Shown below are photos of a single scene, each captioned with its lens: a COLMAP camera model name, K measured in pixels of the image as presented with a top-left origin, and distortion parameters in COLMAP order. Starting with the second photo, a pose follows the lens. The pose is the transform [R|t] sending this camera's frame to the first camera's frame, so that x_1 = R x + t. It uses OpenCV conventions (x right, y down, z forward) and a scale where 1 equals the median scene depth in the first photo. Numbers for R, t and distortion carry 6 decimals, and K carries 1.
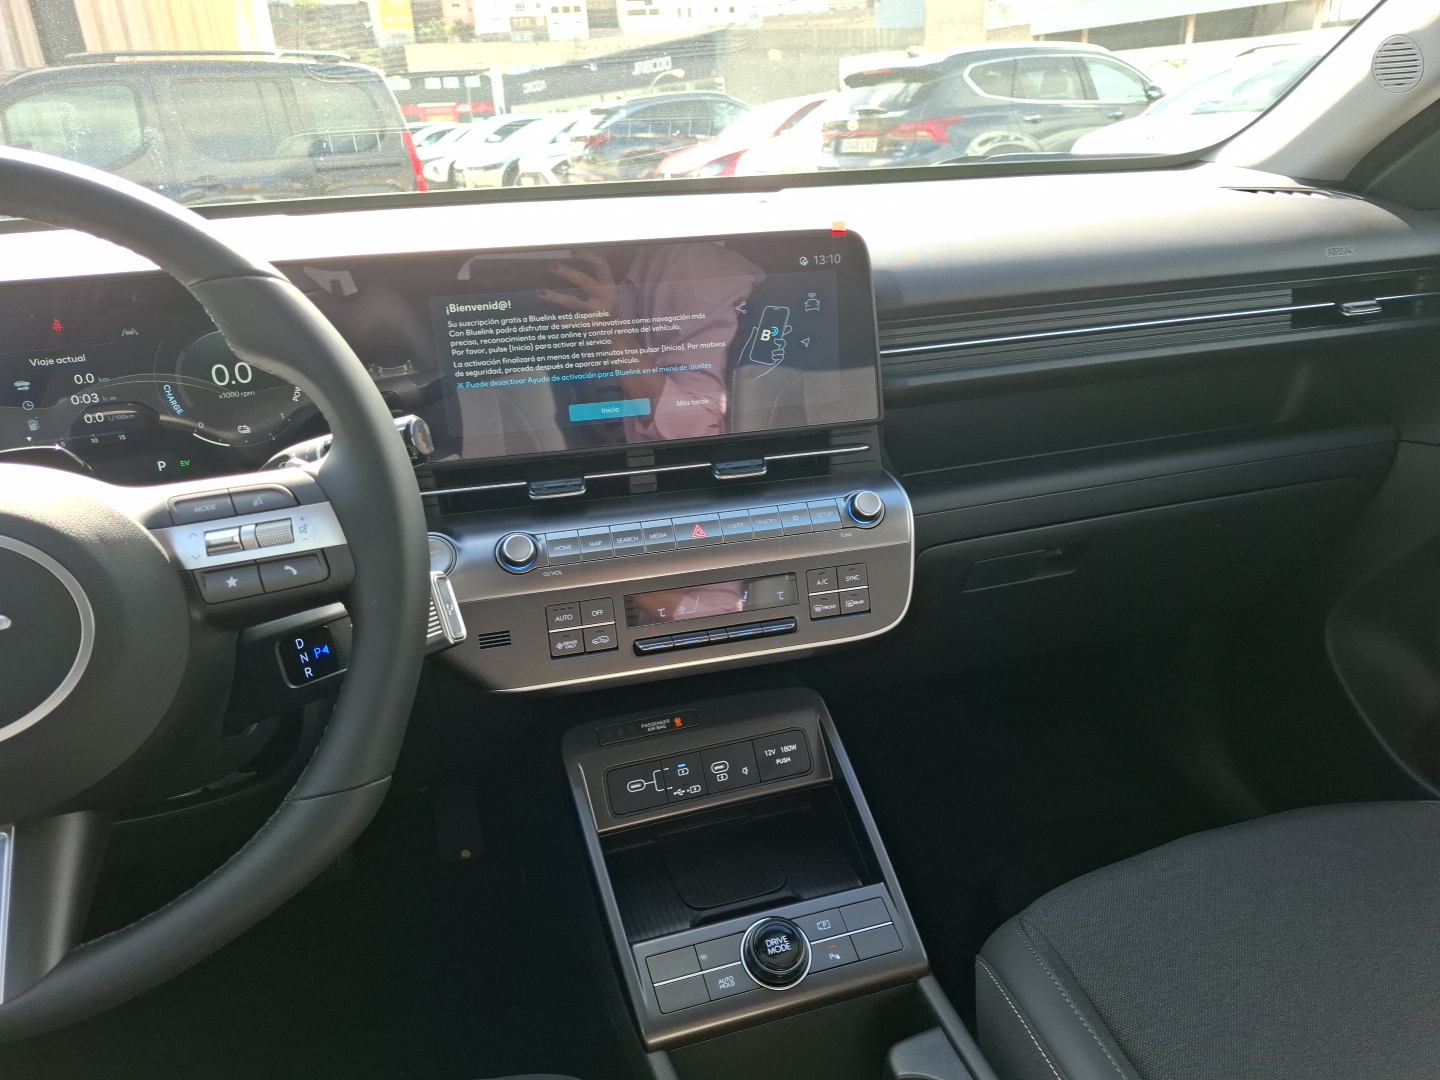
lens RADIAL K [[1004.3, 0, 715.3], [0, 1004.3, 532.2], [0, 0, 1]] dist [0.071426, -0.103097]
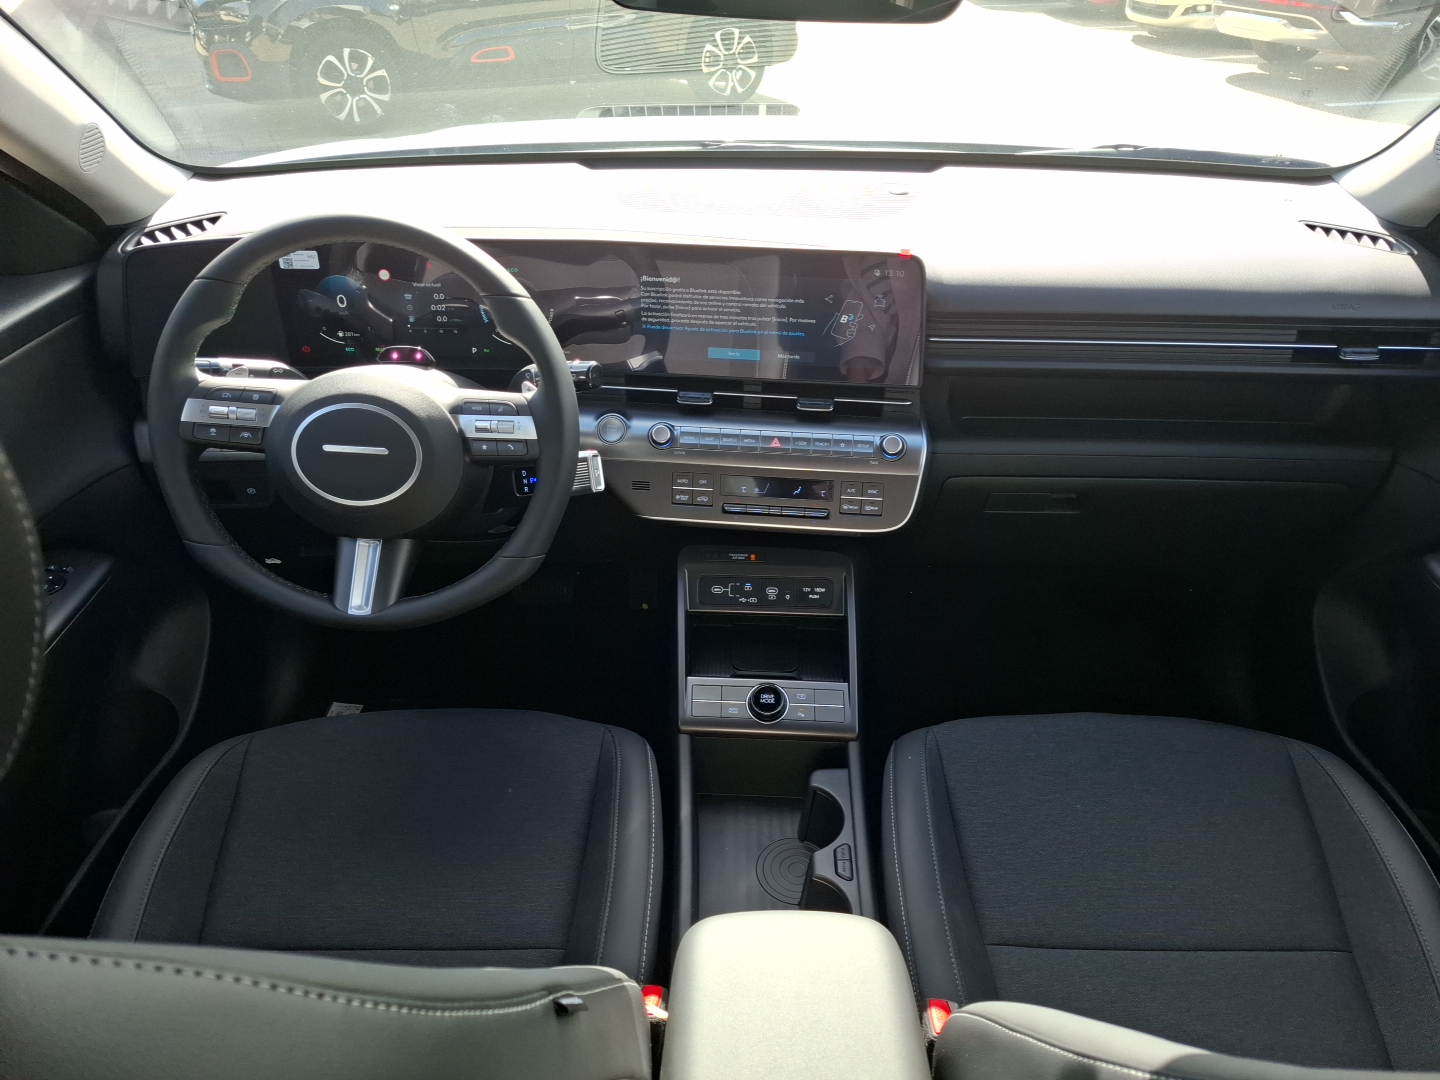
lens RADIAL K [[1019.3, 0, 720.0], [0, 1019.3, 540.0], [0, 0, 1]] dist [0.072497, -0.001533]
pose [[0.937127, 0.219056, -0.271674, 0.371283], [-0.158419, 0.960654, 0.228137, -0.206609], [0.310959, -0.170756, 0.934958, -0.529649]]
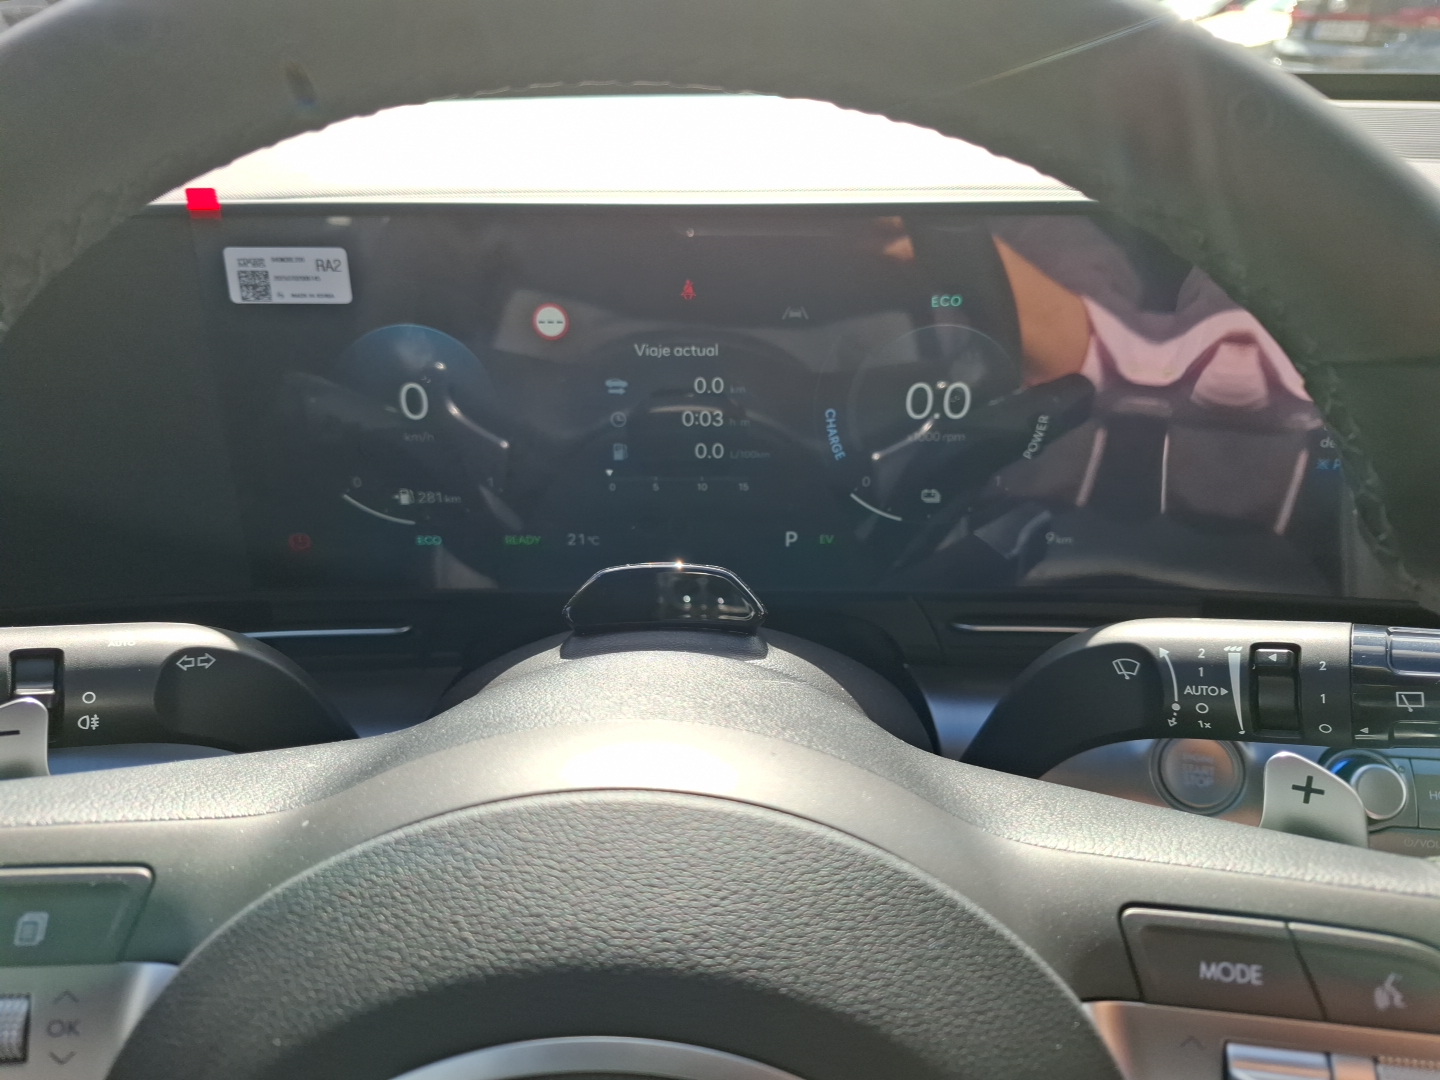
lens RADIAL K [[1004.3, 0, 715.3], [0, 1004.3, 532.2], [0, 0, 1]] dist [0.071426, -0.103097]
pose [[0.944045, 0.190817, -0.269014, -0.402569], [-0.159146, 0.977954, 0.135195, -0.132393], [0.288881, -0.084817, 0.953601, 0.401592]]
